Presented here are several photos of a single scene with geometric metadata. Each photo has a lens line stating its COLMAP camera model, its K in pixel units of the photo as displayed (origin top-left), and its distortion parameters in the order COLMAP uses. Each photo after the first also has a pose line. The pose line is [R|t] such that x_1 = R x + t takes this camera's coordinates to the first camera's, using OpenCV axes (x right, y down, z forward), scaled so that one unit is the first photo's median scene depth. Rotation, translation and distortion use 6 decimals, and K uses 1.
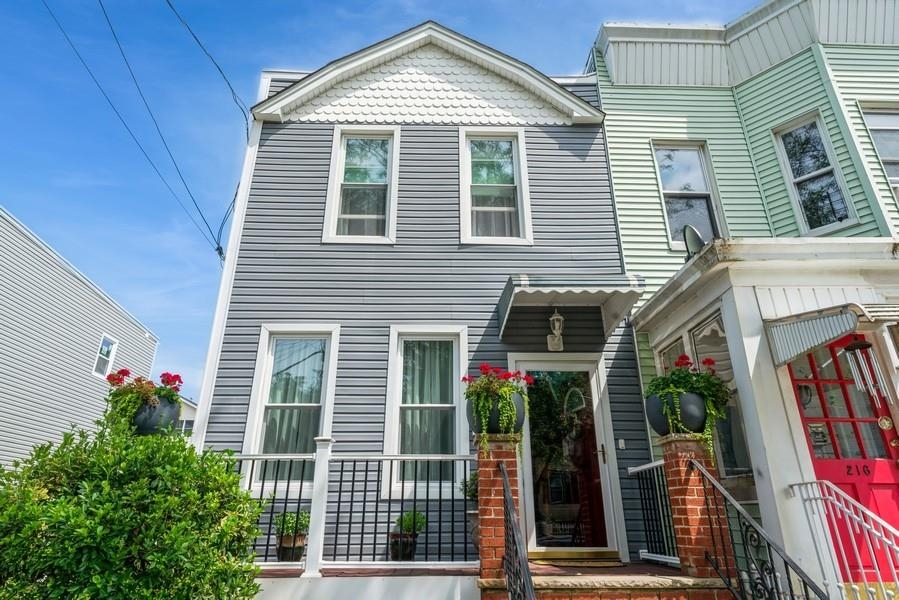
lens RADIAL K [[520.3, 0, 445.2], [0, 520.3, 300.7], [0, 0, 1]] dist [0.001554, -0.002784]
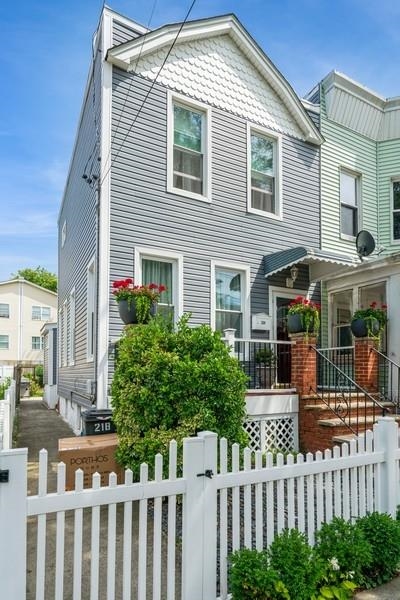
lens RADIAL K [[347.3, 0, 199.8], [0, 347.3, 363.2], [0, 0, 1]] dist [0.001554, -0.002784]
pose [[0.900915, 0.016570, 0.433680, -0.683676], [-0.175772, 0.927578, 0.329703, -0.005443], [-0.396809, -0.373263, 0.838581, -0.016240]]
